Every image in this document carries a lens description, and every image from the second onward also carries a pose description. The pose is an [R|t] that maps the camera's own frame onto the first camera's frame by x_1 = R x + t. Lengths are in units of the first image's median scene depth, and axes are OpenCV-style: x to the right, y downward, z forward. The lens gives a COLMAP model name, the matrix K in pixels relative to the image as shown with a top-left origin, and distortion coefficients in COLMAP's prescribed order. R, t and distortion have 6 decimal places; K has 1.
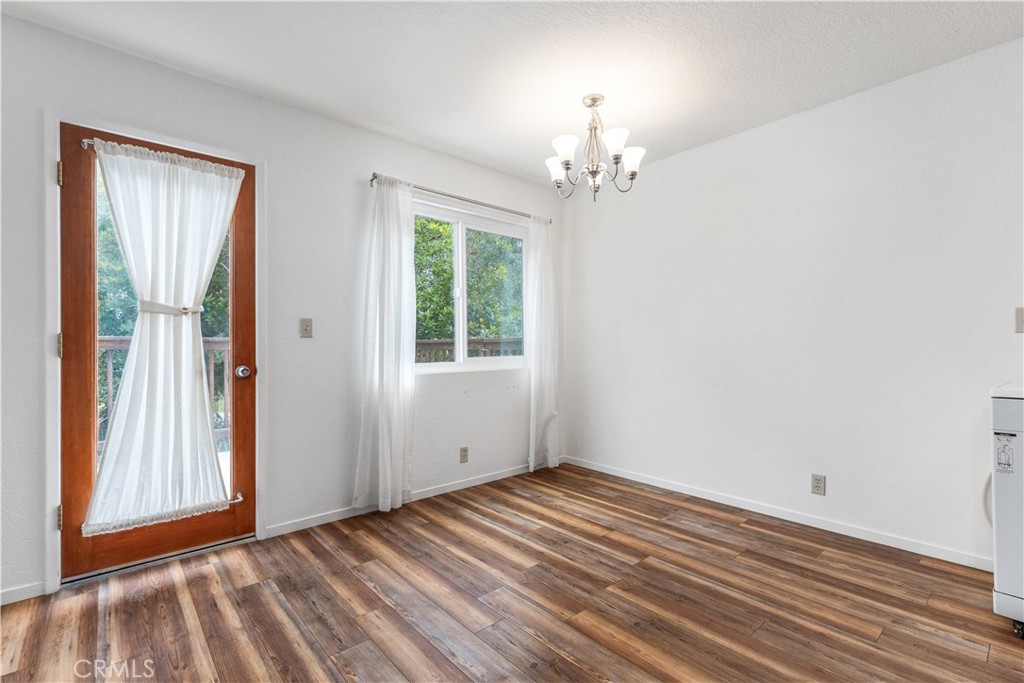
lens RADIAL K [[474.5, 0, 506.4], [0, 474.5, 342.9], [0, 0, 1]] dist [-0.003272, 0.001448]
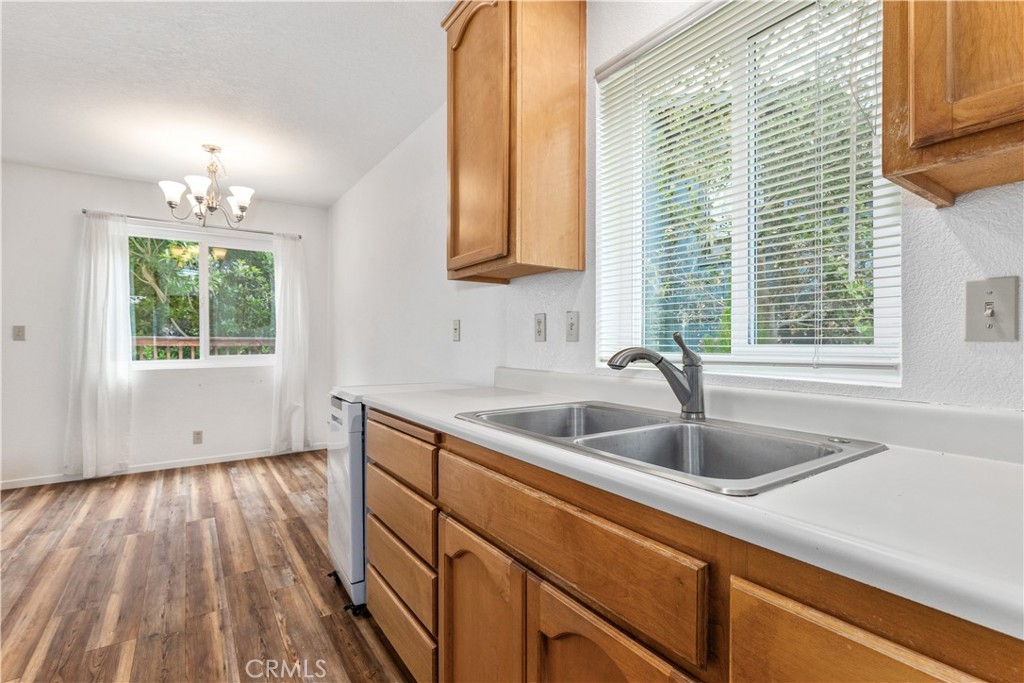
lens RADIAL K [[474.5, 0, 517.1], [0, 474.5, 346.3], [0, 0, 1]] dist [-0.003272, 0.001448]
pose [[0.994864, 0.010166, -0.100709, 1.164666], [-0.009078, 0.999895, 0.011255, -0.022509], [0.100813, -0.010283, 0.994852, -0.154530]]
